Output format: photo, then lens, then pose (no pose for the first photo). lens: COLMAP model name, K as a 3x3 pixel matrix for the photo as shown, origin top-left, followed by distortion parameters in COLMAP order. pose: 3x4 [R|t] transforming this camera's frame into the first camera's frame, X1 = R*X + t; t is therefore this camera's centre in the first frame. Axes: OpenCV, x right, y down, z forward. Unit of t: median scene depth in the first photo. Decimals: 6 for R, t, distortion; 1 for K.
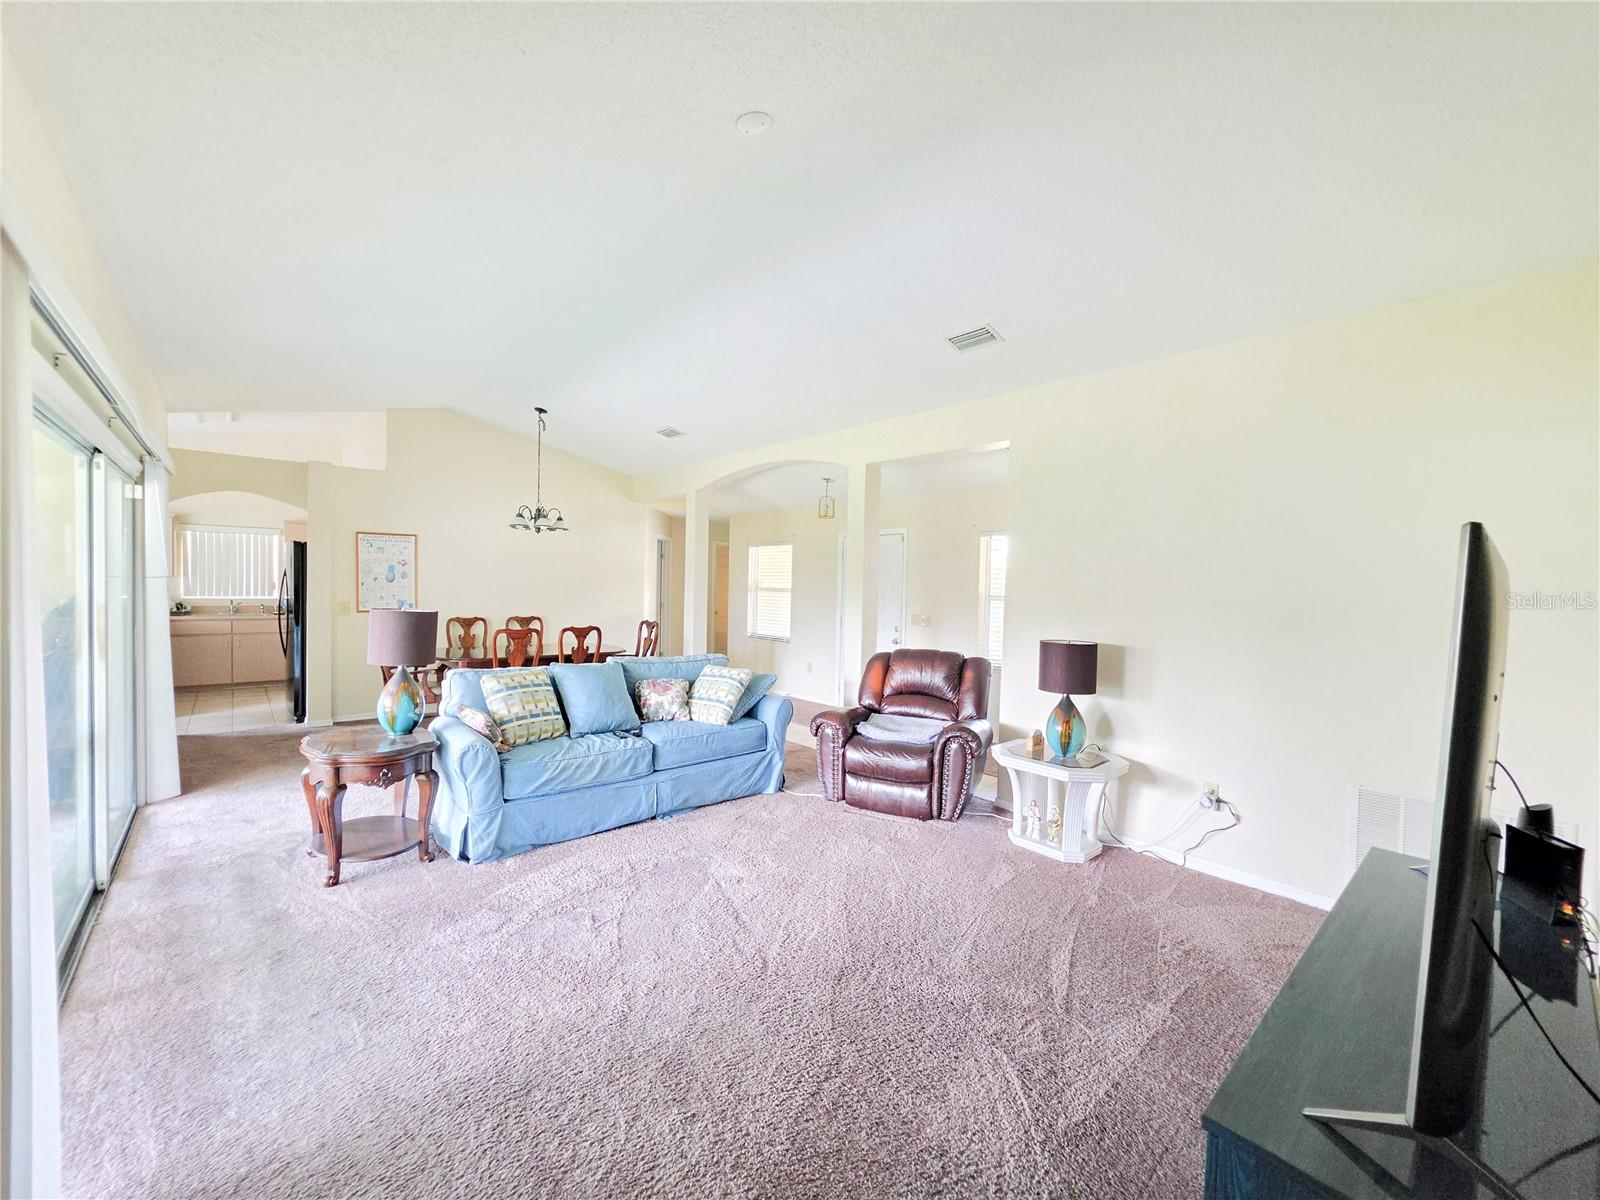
lens RADIAL K [[642.3, 0, 797.9], [0, 642.3, 603.9], [0, 0, 1]] dist [-0.005105, 0.002394]
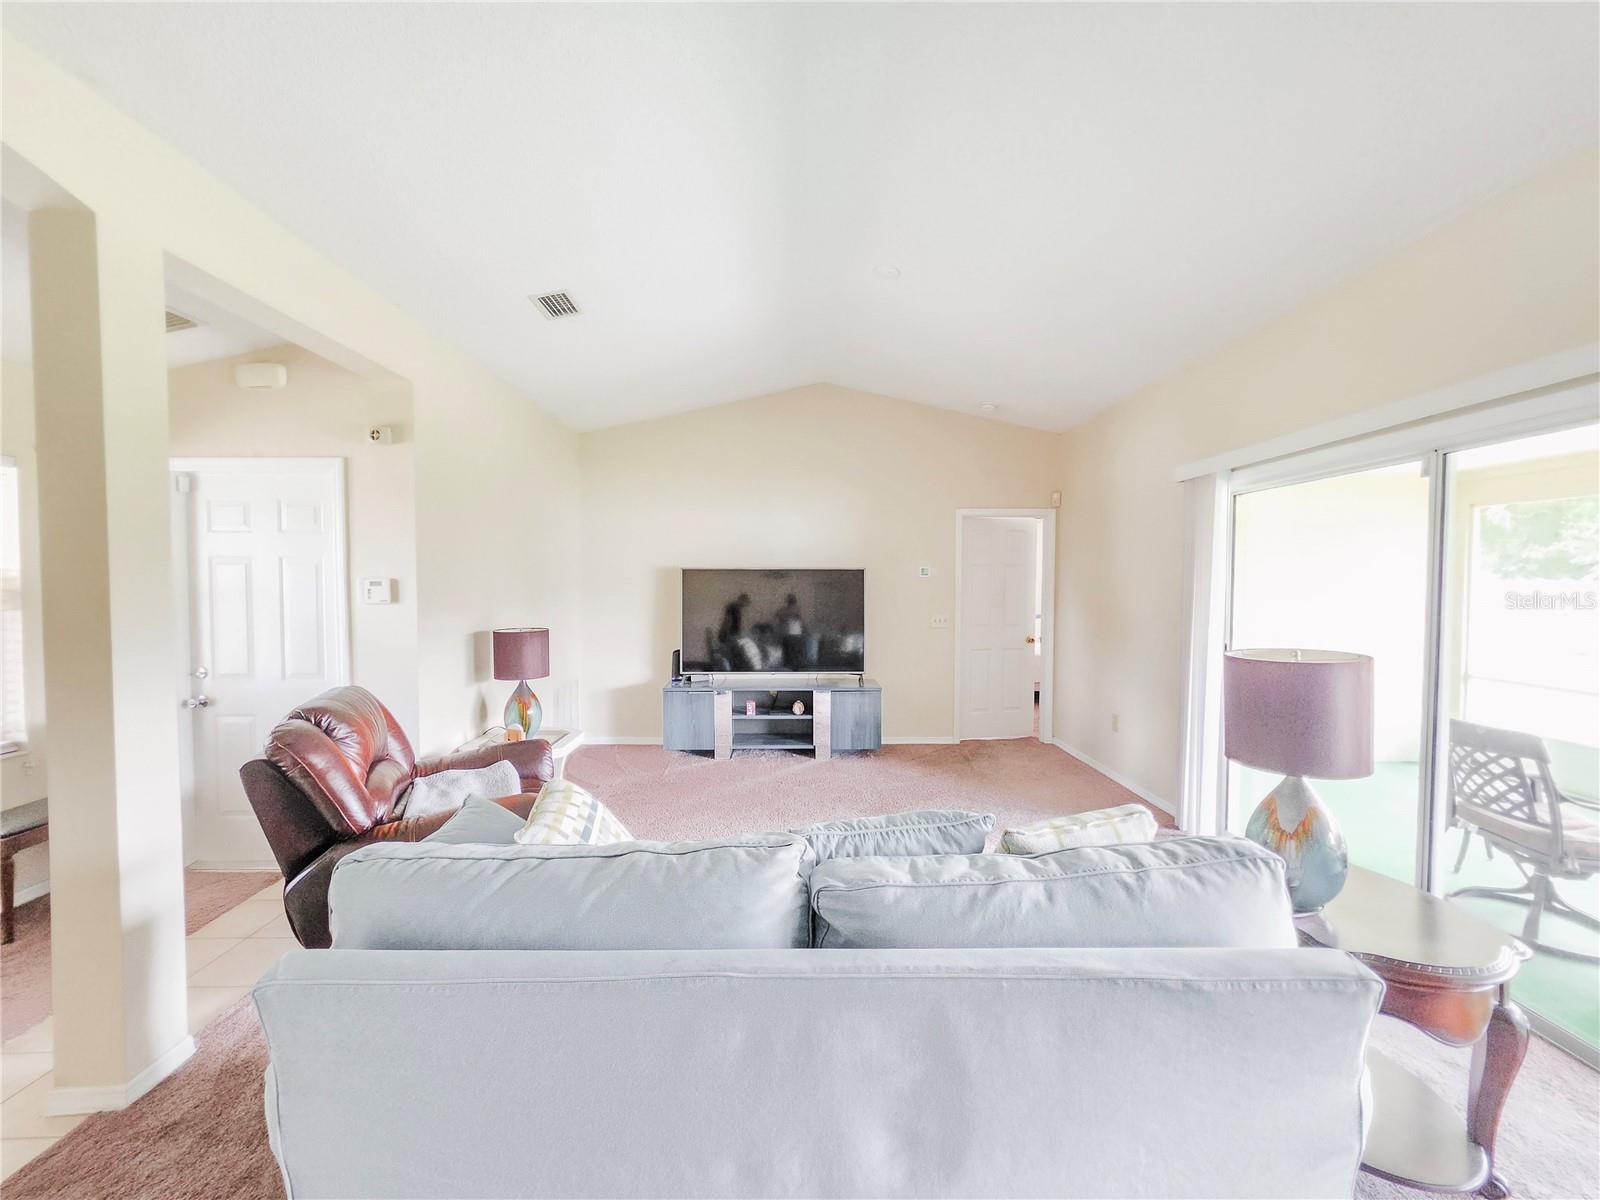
lens RADIAL K [[642.3, 0, 796.6], [0, 642.3, 597.8], [0, 0, 1]] dist [-0.005105, 0.002394]
pose [[-0.759511, -0.045195, 0.648923, -0.539073], [-0.002536, 0.997782, 0.066523, -0.054313], [-0.650490, 0.048879, -0.757940, 1.351075]]
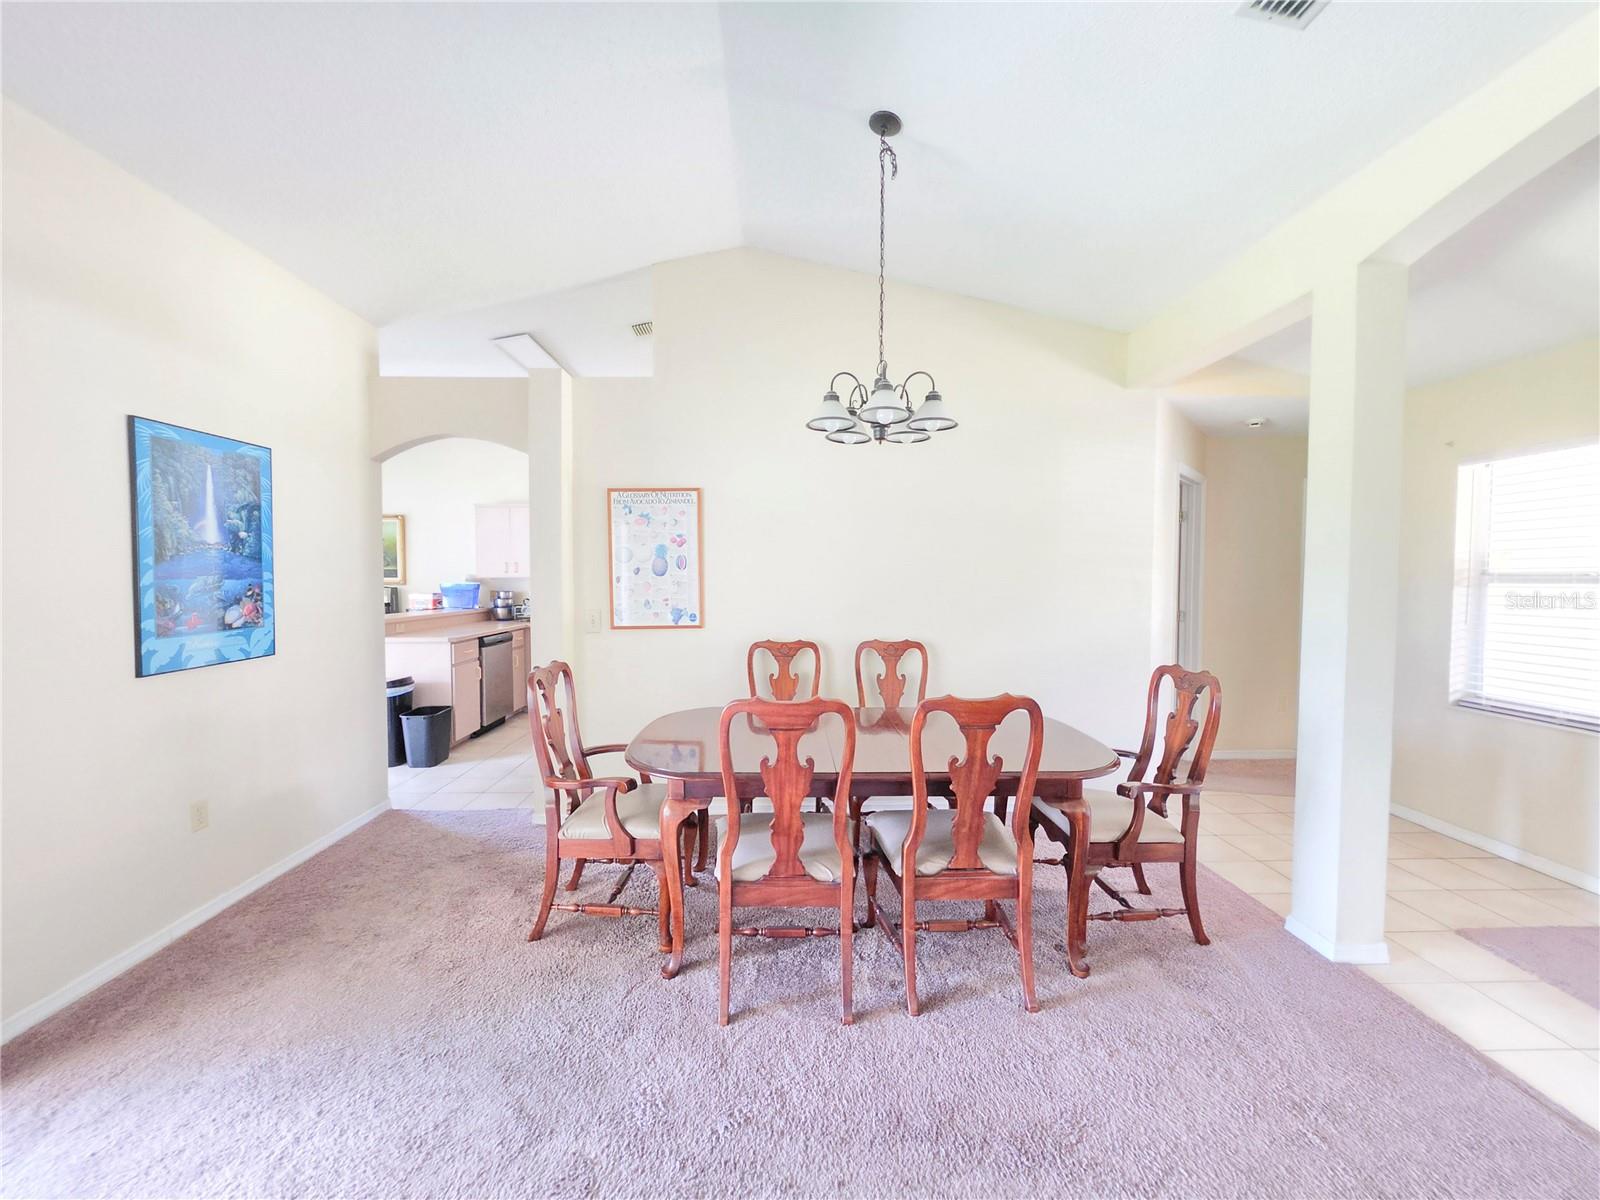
lens RADIAL K [[642.3, 0, 793.3], [0, 642.3, 603.0], [0, 0, 1]] dist [-0.005105, 0.002394]
pose [[0.767971, 0.003333, -0.640476, -0.302168], [-0.002800, 0.999994, 0.001846, -0.018641], [0.640478, 0.000376, 0.767976, 1.036064]]
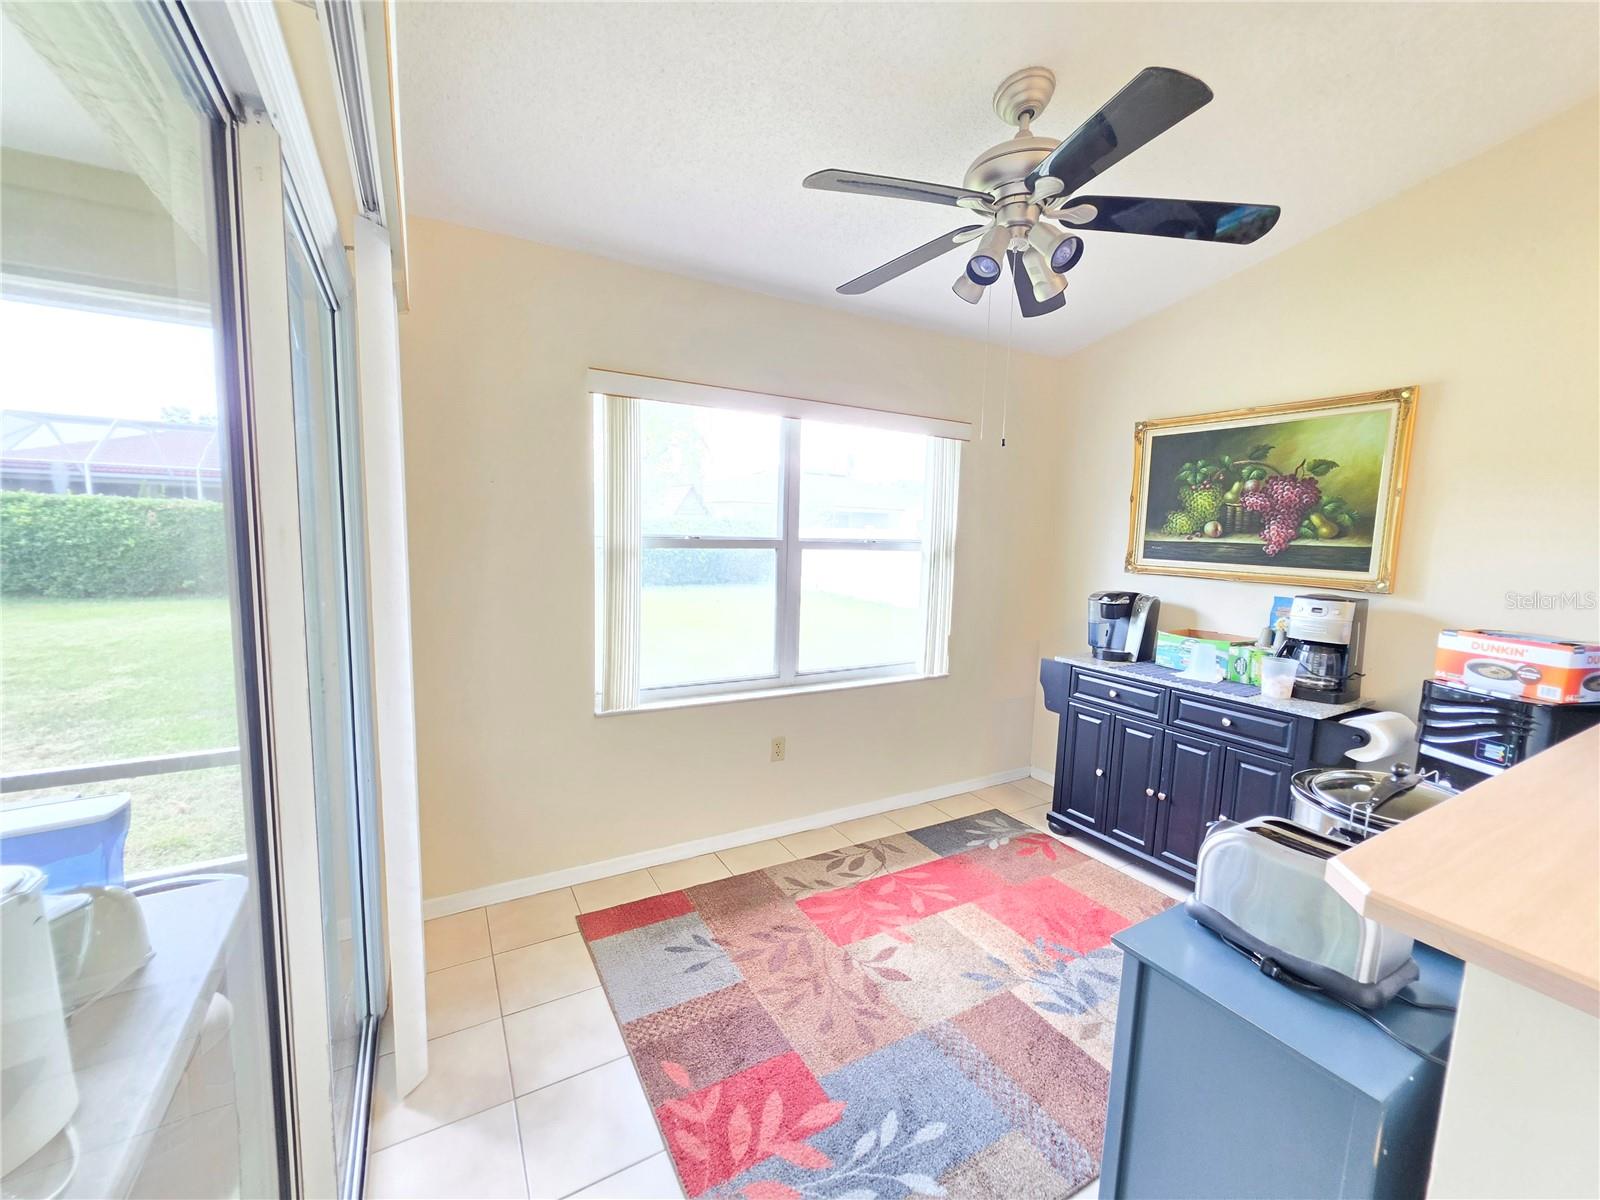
lens RADIAL K [[642.3, 0, 799.7], [0, 642.3, 601.4], [0, 0, 1]] dist [-0.005105, 0.002394]
pose [[-0.205902, 0.082126, -0.975120, -1.513503], [-0.064162, 0.993195, 0.097196, -0.077271], [0.976467, 0.082578, -0.199232, 1.275153]]
